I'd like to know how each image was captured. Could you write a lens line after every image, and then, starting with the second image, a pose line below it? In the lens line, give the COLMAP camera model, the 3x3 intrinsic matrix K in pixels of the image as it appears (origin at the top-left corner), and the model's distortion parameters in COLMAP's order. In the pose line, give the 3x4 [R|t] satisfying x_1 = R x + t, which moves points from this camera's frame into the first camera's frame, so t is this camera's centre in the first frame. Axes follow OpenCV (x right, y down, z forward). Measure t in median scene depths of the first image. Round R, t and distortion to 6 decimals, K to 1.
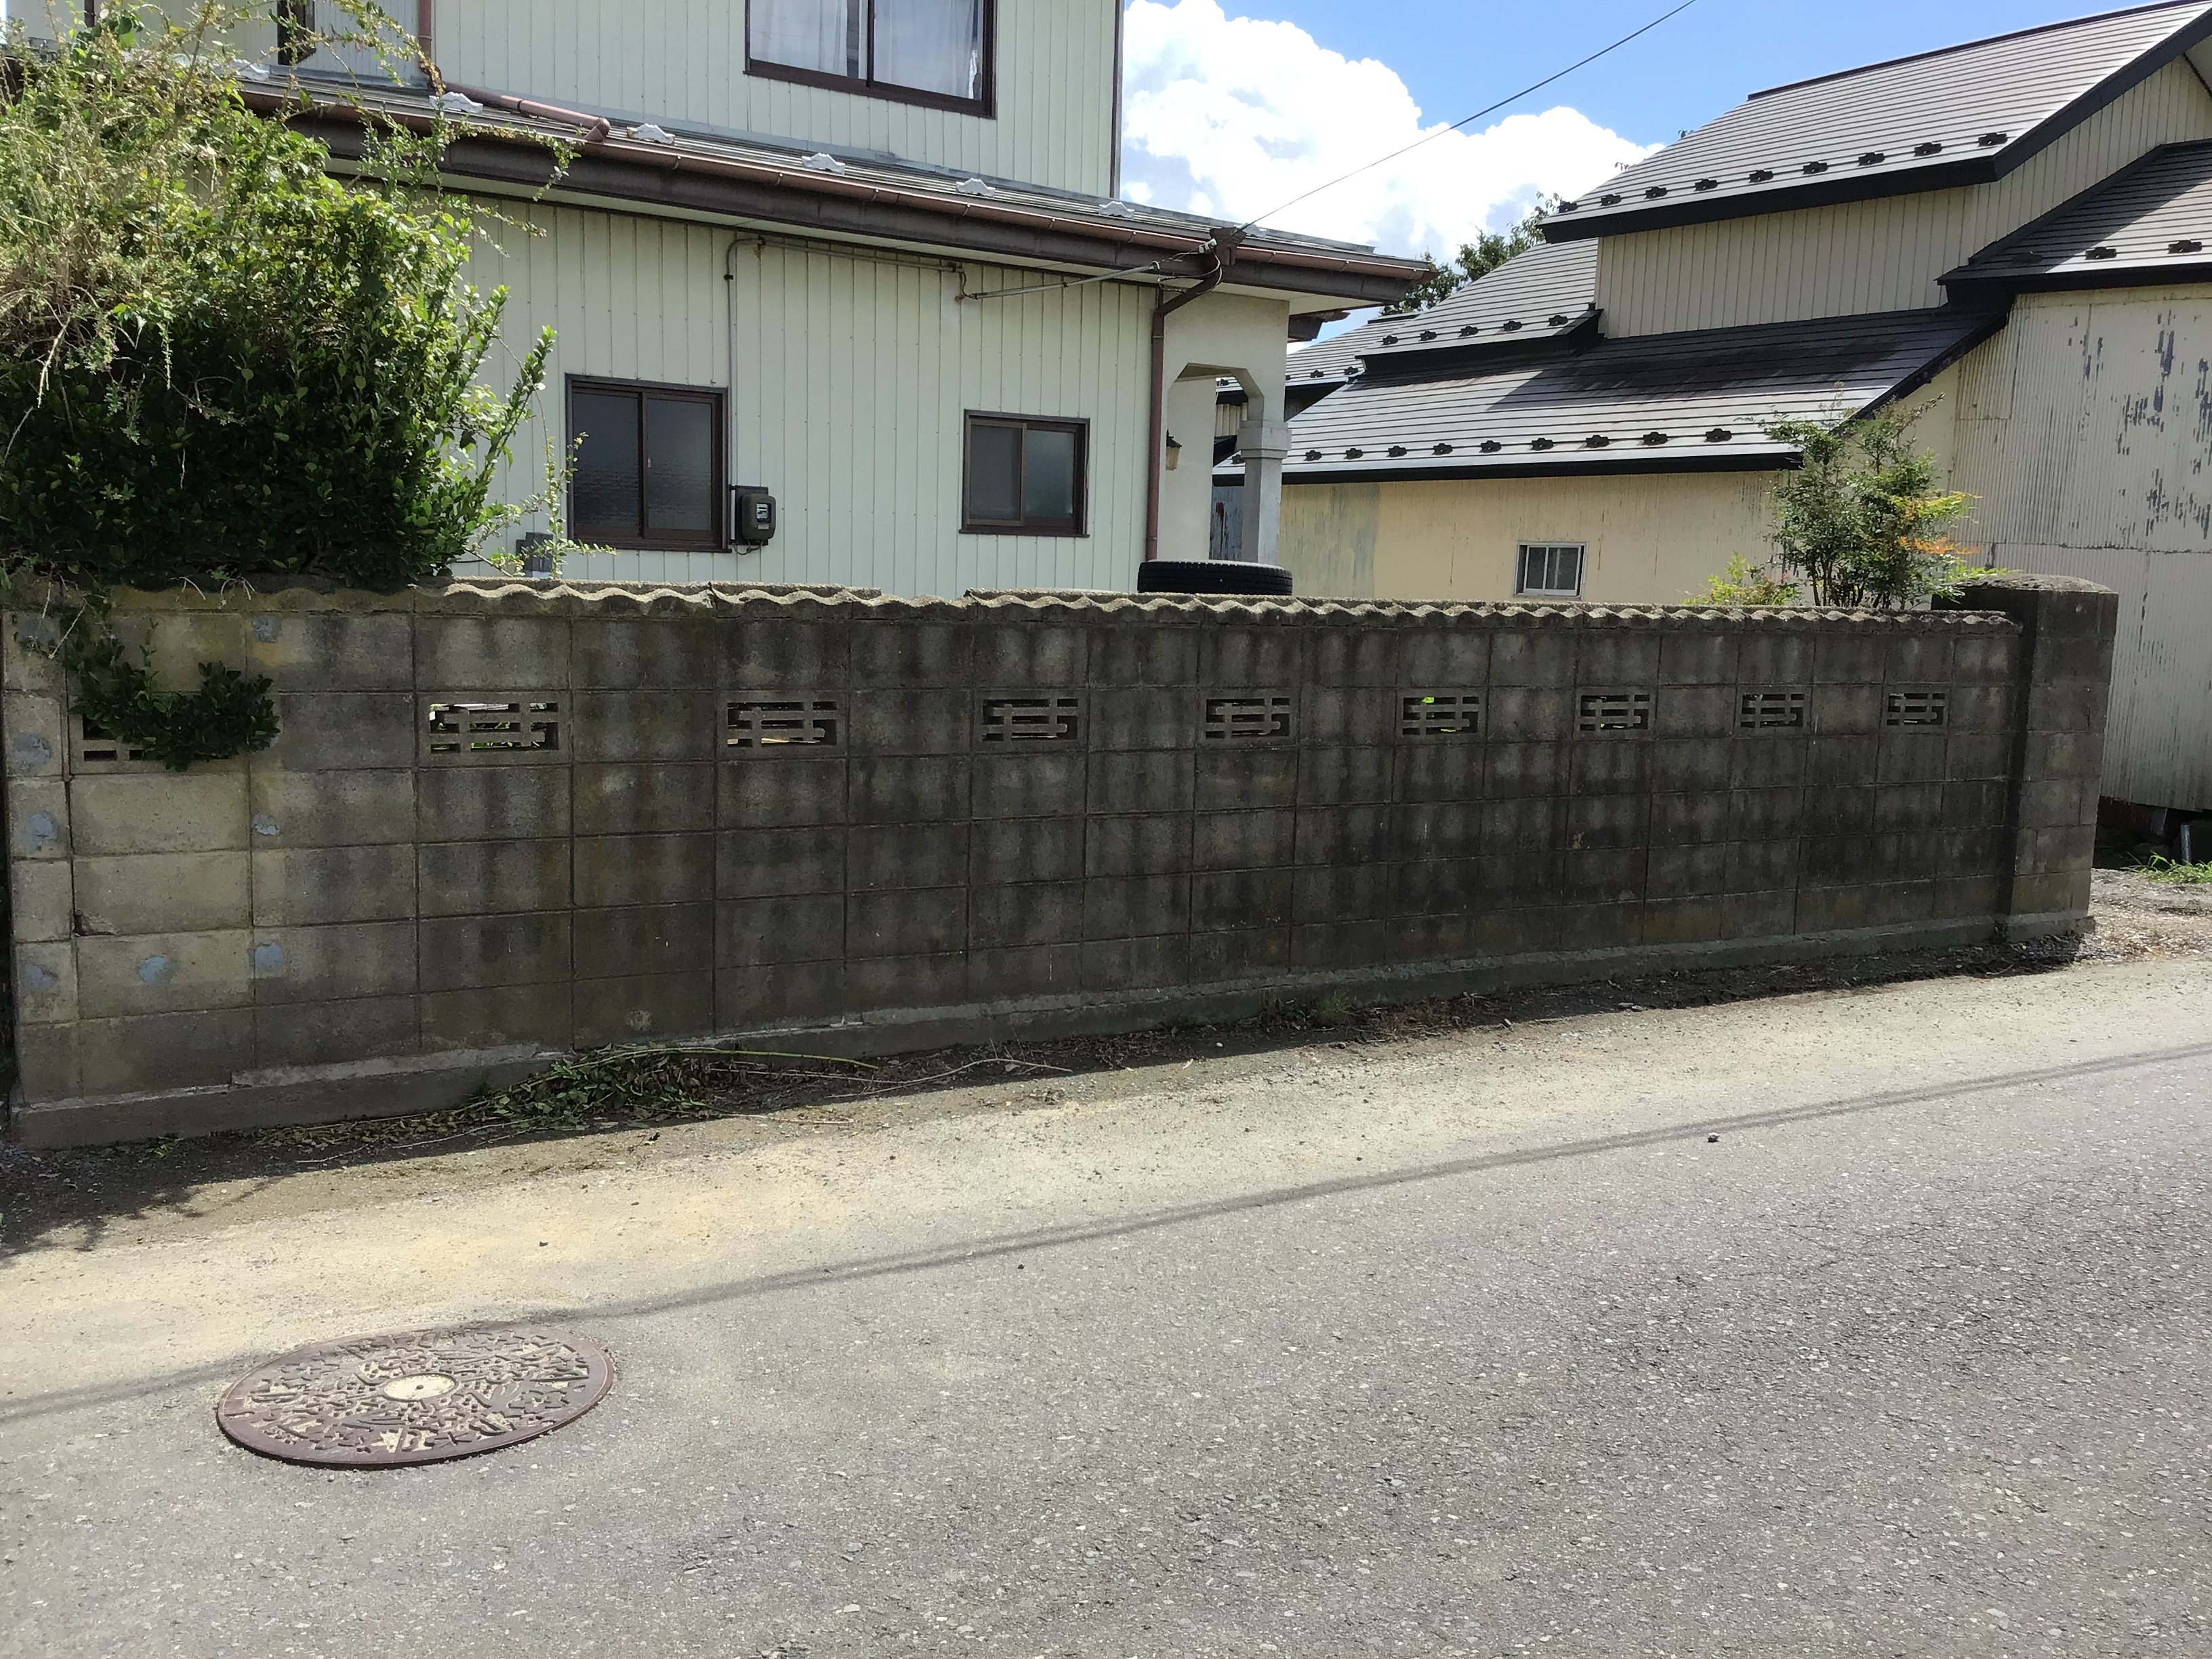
lens RADIAL K [[2020.3, 0, 1100.9], [0, 2020.3, 802.9], [0, 0, 1]] dist [0.041745, -0.010252]
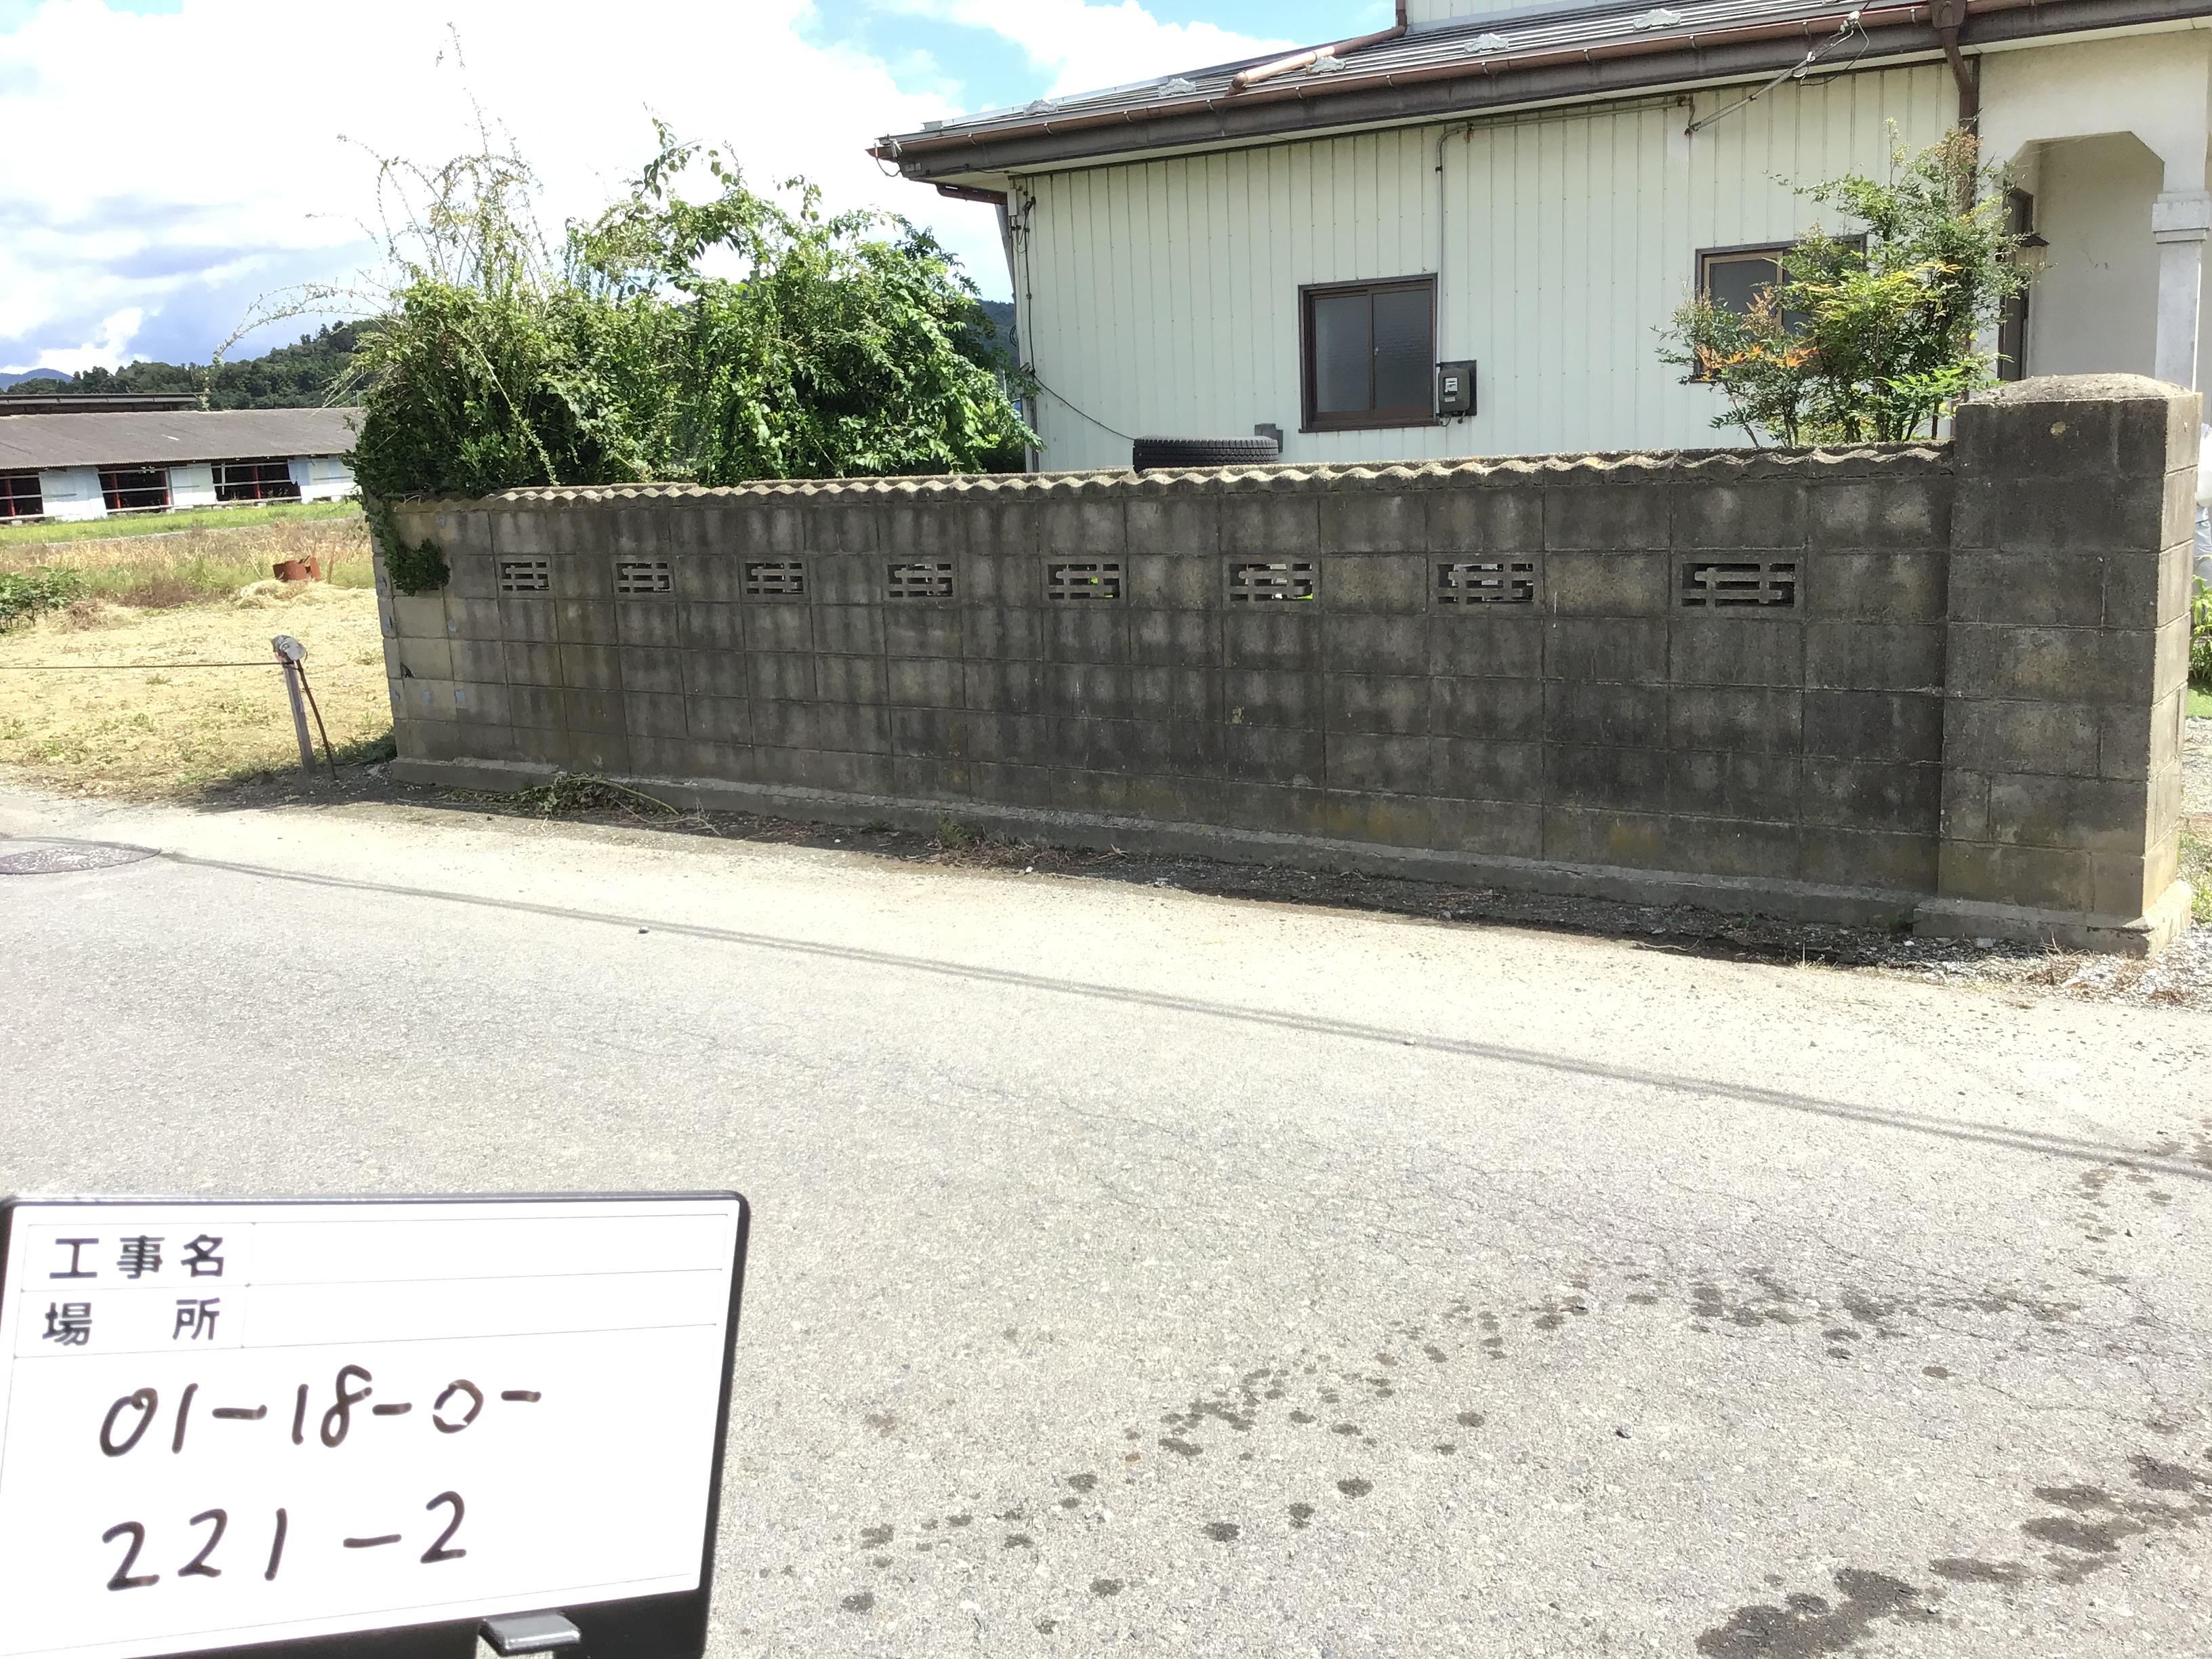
lens RADIAL K [[2034.2, 0, 1106.0], [0, 2034.2, 829.5], [0, 0, 1]] dist [0.080290, -0.127944]
pose [[0.403005, 0.125599, -0.906539, 1.155121], [-0.050609, 0.992081, 0.114952, -0.037720], [0.913798, -0.000447, 0.406170, 0.576673]]
